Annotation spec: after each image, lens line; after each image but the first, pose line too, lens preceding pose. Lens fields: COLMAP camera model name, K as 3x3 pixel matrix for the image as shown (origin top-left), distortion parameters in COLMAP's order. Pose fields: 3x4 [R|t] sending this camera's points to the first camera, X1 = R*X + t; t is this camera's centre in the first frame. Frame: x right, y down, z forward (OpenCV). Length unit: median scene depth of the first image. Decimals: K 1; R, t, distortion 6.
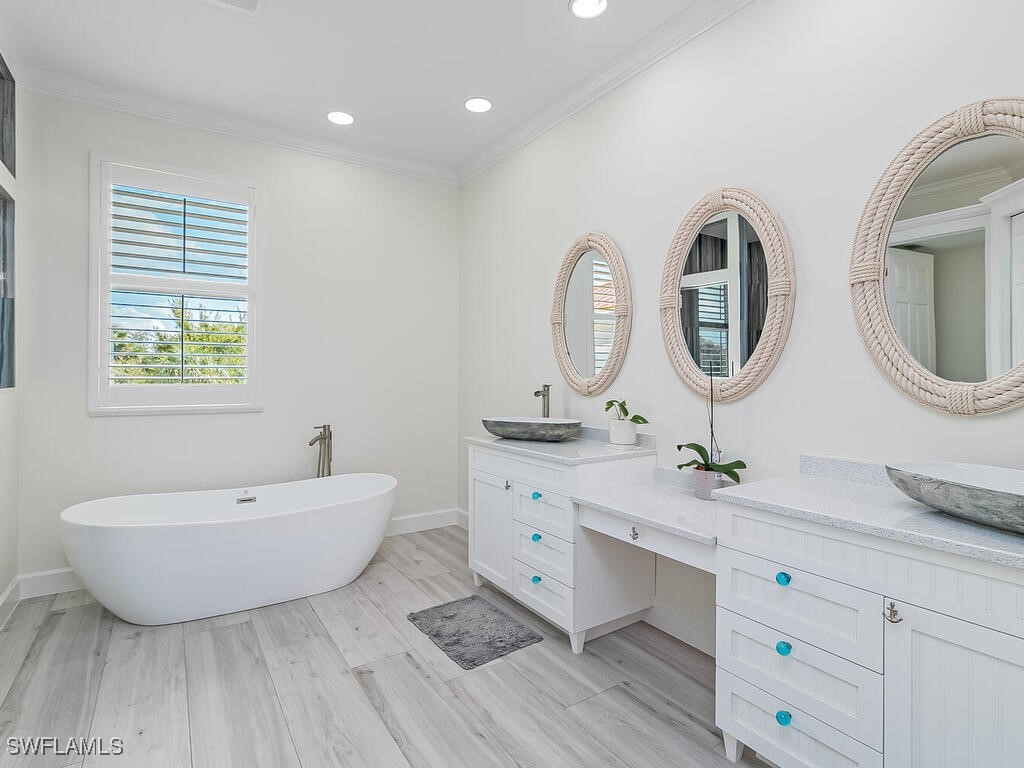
lens RADIAL K [[524.5, 0, 506.3], [0, 524.5, 381.7], [0, 0, 1]] dist [-0.000161, 0.000387]
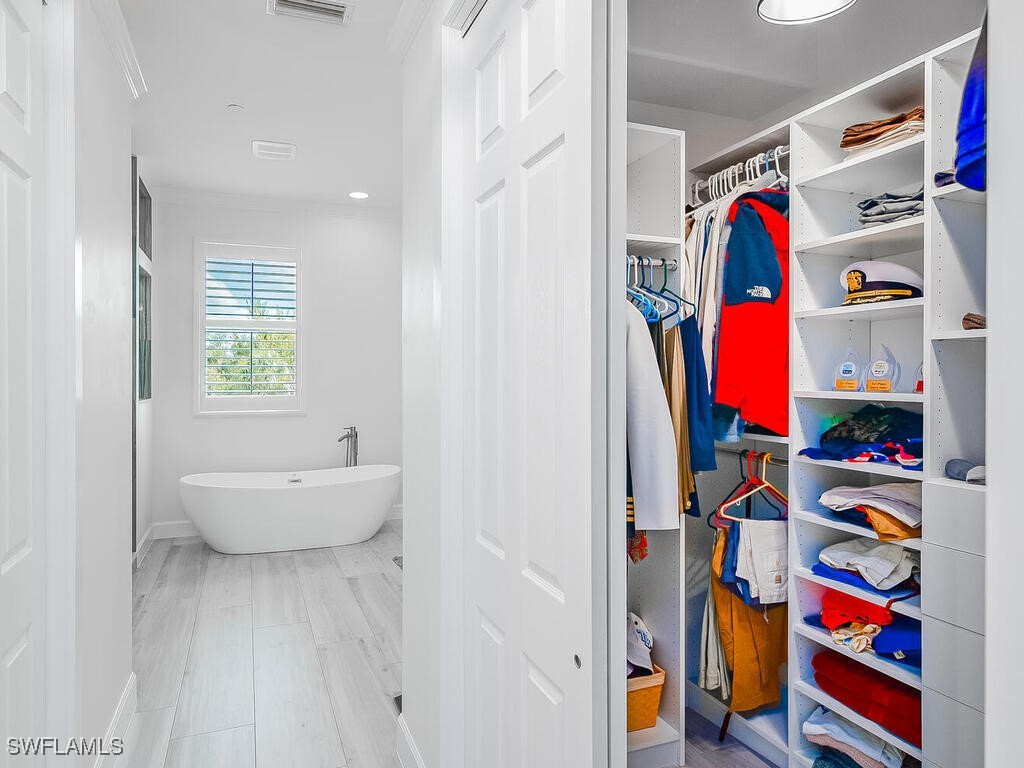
lens RADIAL K [[679.3, 0, 516.1], [0, 679.3, 382.8], [0, 0, 1]] dist [-0.004954, -0.000808]
pose [[0.980743, -0.004366, -0.195254, 0.487742], [0.003930, 0.999989, -0.002620, -0.025018], [0.195264, 0.001802, 0.980749, -0.725658]]
